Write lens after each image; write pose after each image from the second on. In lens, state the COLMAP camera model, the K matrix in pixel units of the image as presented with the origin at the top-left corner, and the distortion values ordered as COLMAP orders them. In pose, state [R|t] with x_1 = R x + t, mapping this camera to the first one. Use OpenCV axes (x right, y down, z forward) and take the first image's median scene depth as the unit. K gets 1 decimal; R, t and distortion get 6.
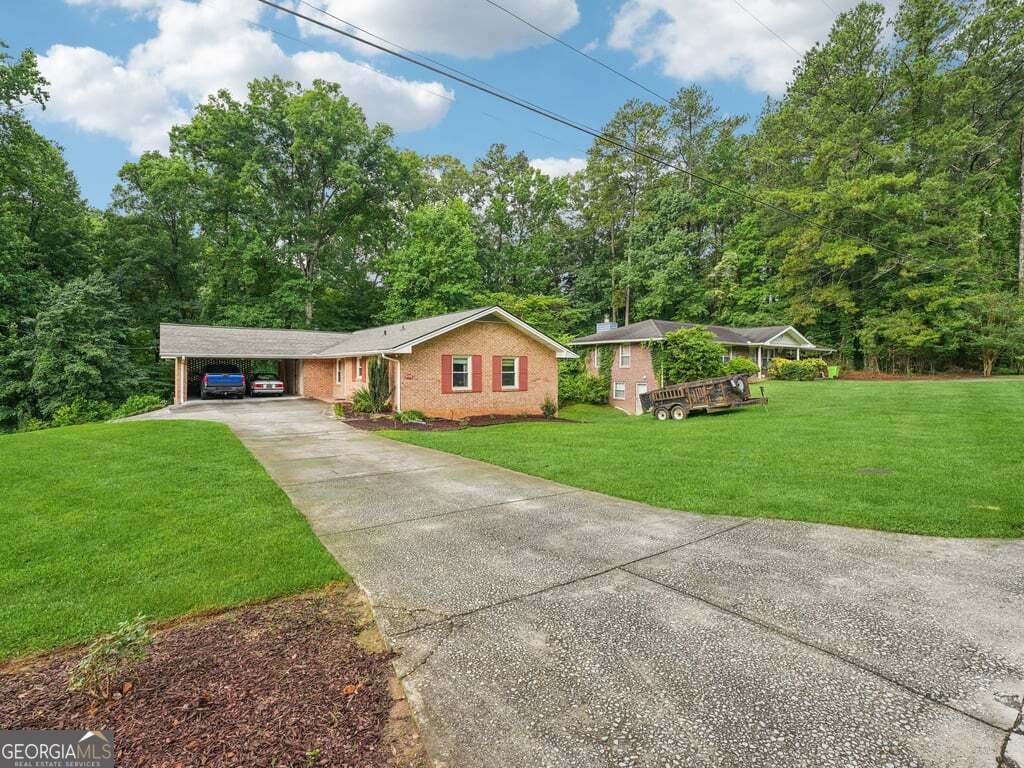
lens RADIAL K [[483.0, 0, 512.3], [0, 483.0, 367.6], [0, 0, 1]] dist [-0.026831, 0.000225]
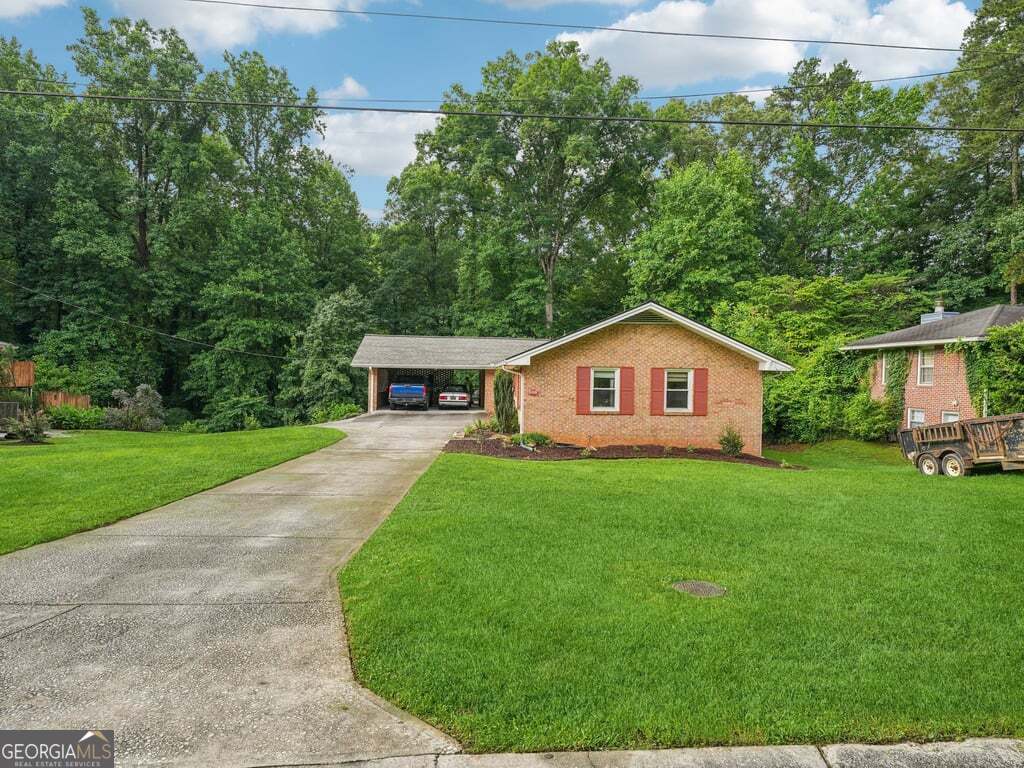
lens RADIAL K [[604.8, 0, 512.0], [0, 604.8, 384.0], [0, 0, 1]] dist [-0.000423, -0.000938]
pose [[0.839871, 0.018403, -0.542474, 0.225024], [-0.012255, 0.999813, 0.014944, -0.008256], [0.542647, -0.005903, 0.839940, 0.062662]]
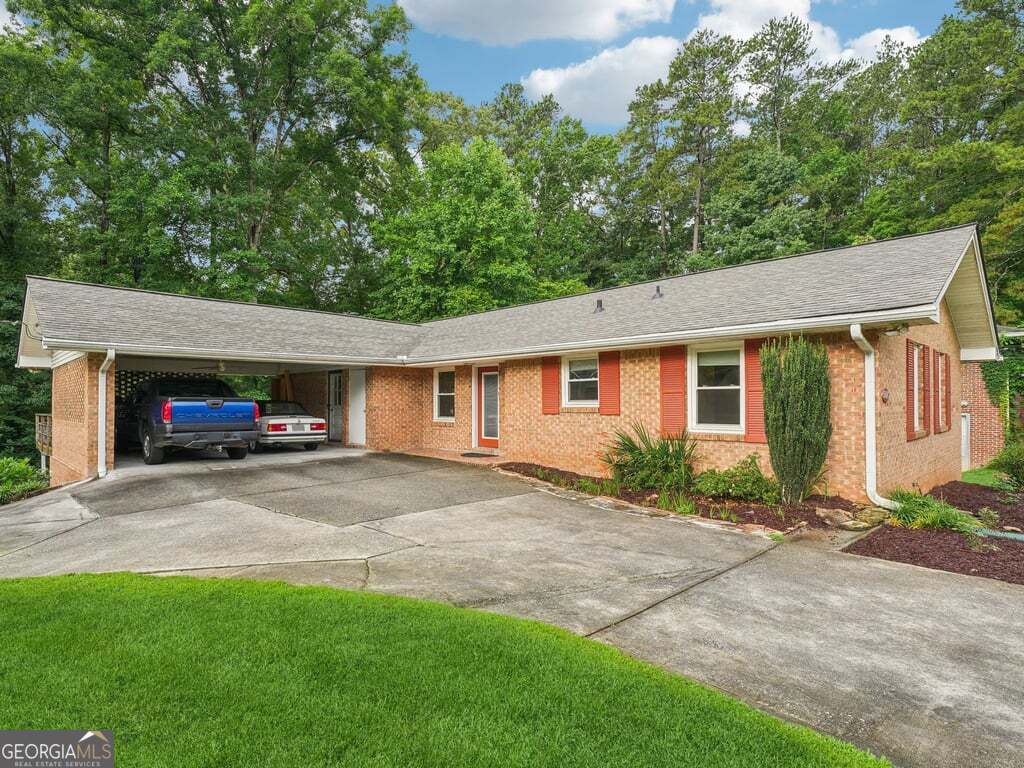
lens RADIAL K [[556.1, 0, 508.2], [0, 556.1, 396.8], [0, 0, 1]] dist [-0.012377, 0.000360]
pose [[0.989437, -0.004577, 0.144893, -0.372936], [0.005703, 0.999957, -0.007360, 0.014201], [-0.144853, 0.008108, 0.989420, 0.443351]]
